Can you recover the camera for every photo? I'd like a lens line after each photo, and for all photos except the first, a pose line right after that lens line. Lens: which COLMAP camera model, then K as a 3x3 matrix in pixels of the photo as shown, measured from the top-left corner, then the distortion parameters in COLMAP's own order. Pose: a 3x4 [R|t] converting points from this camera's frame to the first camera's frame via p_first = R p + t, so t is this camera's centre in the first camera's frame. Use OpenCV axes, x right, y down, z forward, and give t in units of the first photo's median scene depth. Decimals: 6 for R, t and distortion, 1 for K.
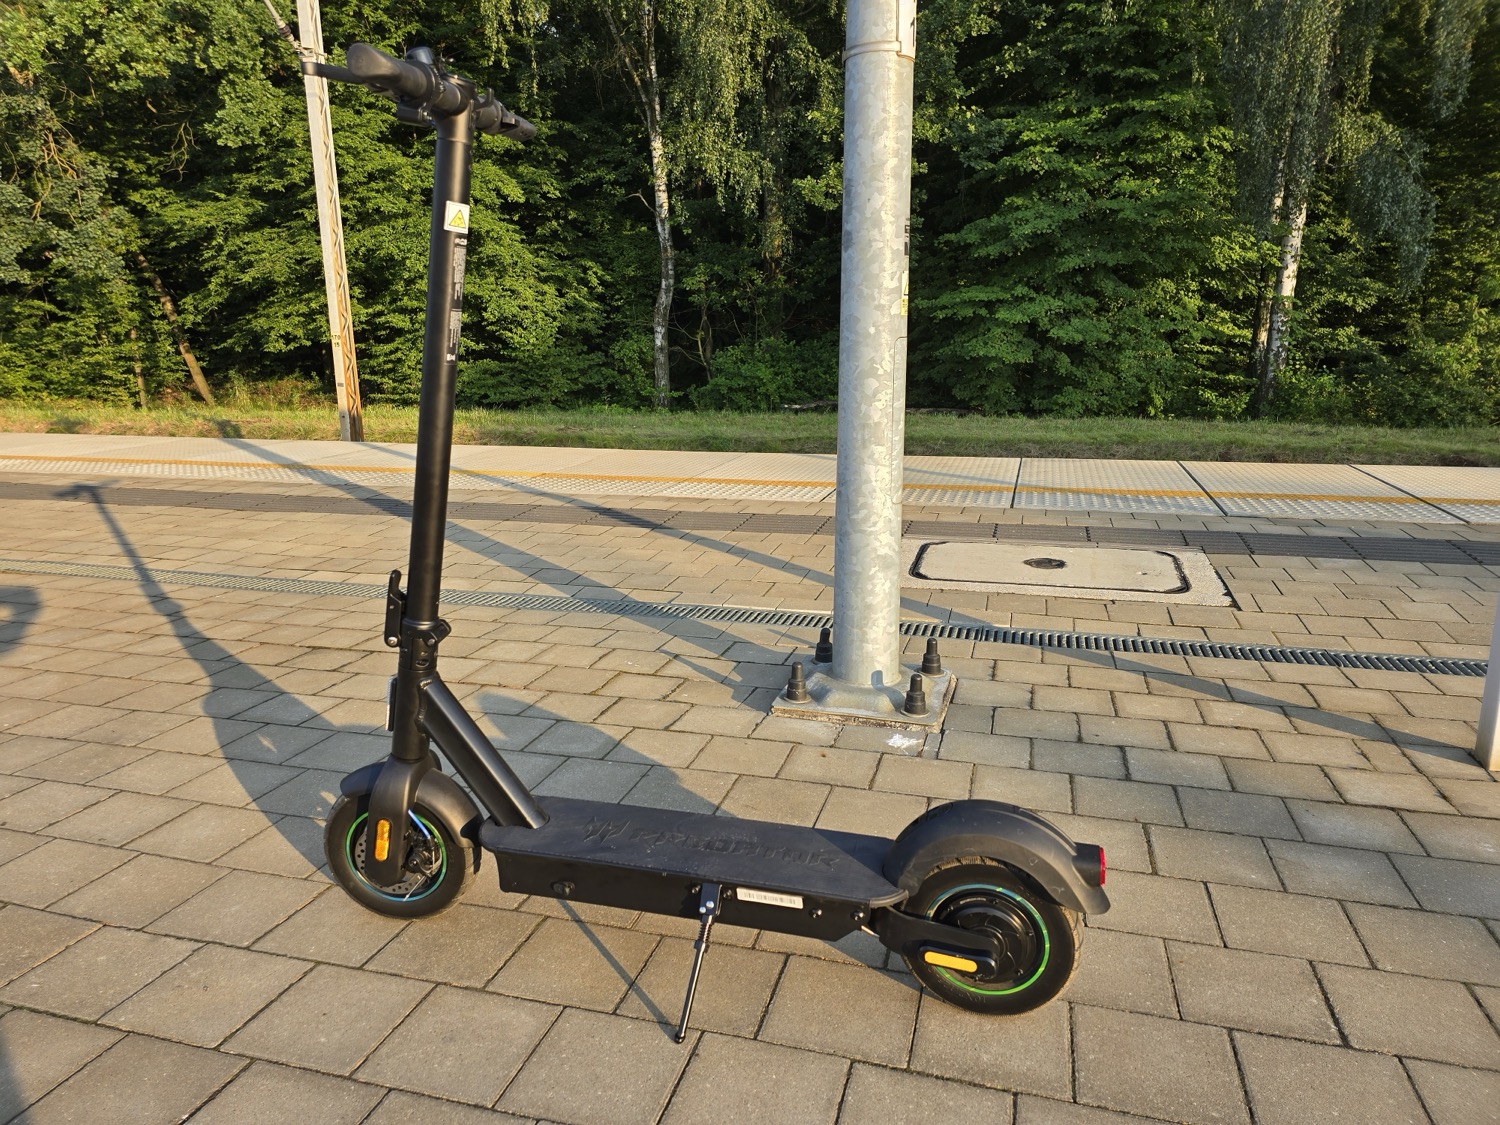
lens RADIAL K [[1020.8, 0, 738.5], [0, 1020.8, 597.1], [0, 0, 1]] dist [0.022671, -0.048140]
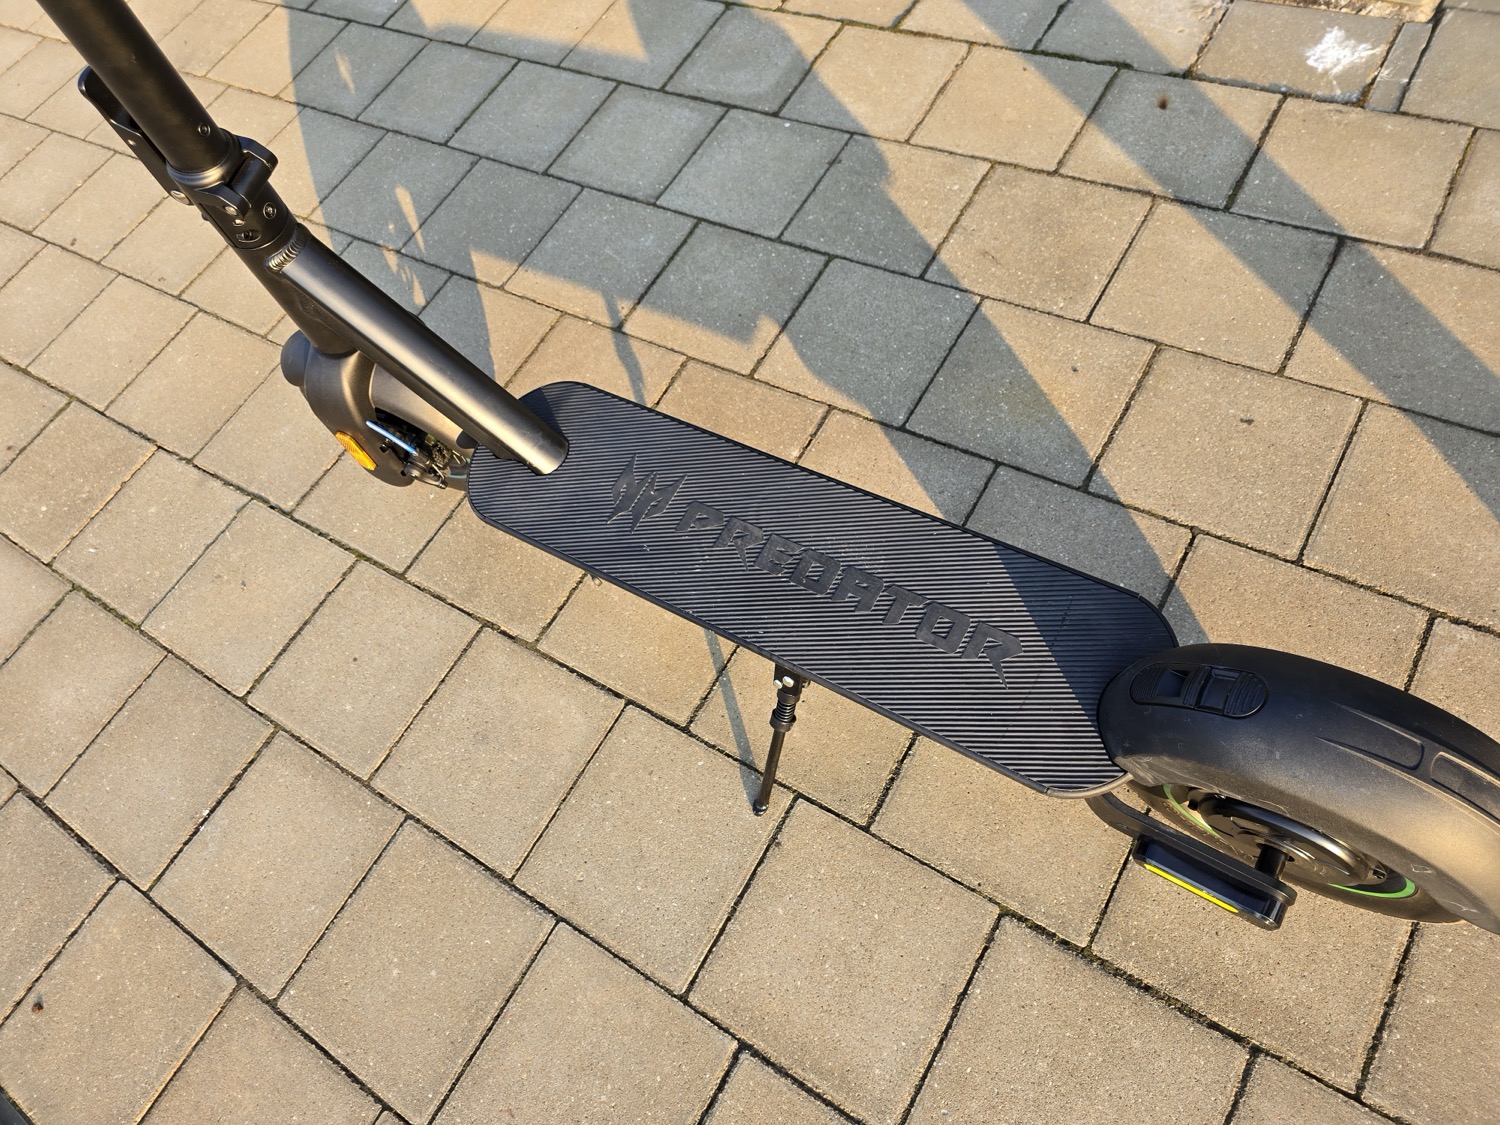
lens RADIAL K [[1003.8, 0, 750.0], [0, 1003.8, 562.5], [0, 0, 1]] dist [0.033253, -0.039442]
pose [[0.940496, 0.133013, -0.312689, 0.126686], [0.149583, 0.664188, 0.732447, -0.180311], [0.305109, -0.735637, 0.604770, 0.701226]]
